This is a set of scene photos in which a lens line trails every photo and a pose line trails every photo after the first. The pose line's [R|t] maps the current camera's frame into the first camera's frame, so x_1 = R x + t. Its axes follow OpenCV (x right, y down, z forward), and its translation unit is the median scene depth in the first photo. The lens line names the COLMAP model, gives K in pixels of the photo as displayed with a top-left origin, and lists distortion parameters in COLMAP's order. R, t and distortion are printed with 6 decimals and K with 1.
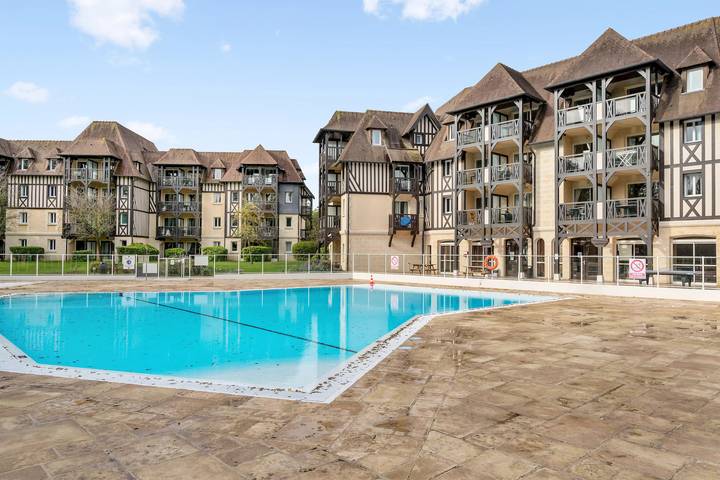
lens RADIAL K [[501.4, 0, 353.8], [0, 501.4, 243.2], [0, 0, 1]] dist [-0.007967, -0.000784]
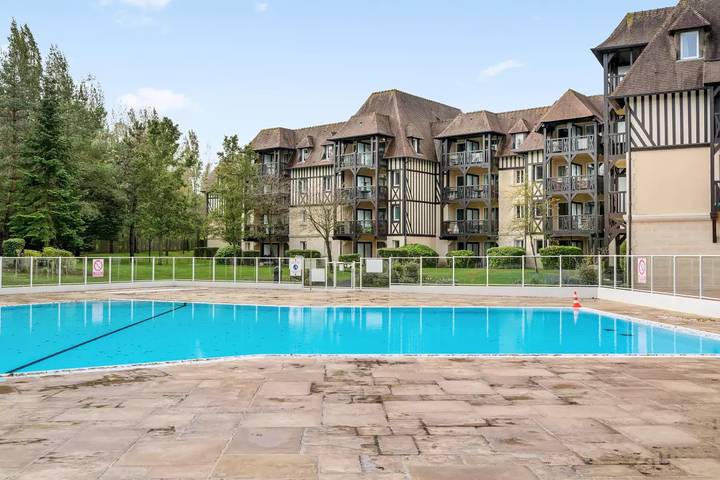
lens RADIAL K [[709.9, 0, 360.5], [0, 709.9, 242.7], [0, 0, 1]] dist [0.008757, 0.000000]
pose [[0.760513, -0.018169, -0.649069, 0.276586], [0.016259, 0.999828, -0.008937, 0.008488], [0.649119, -0.003756, 0.760677, 0.165038]]
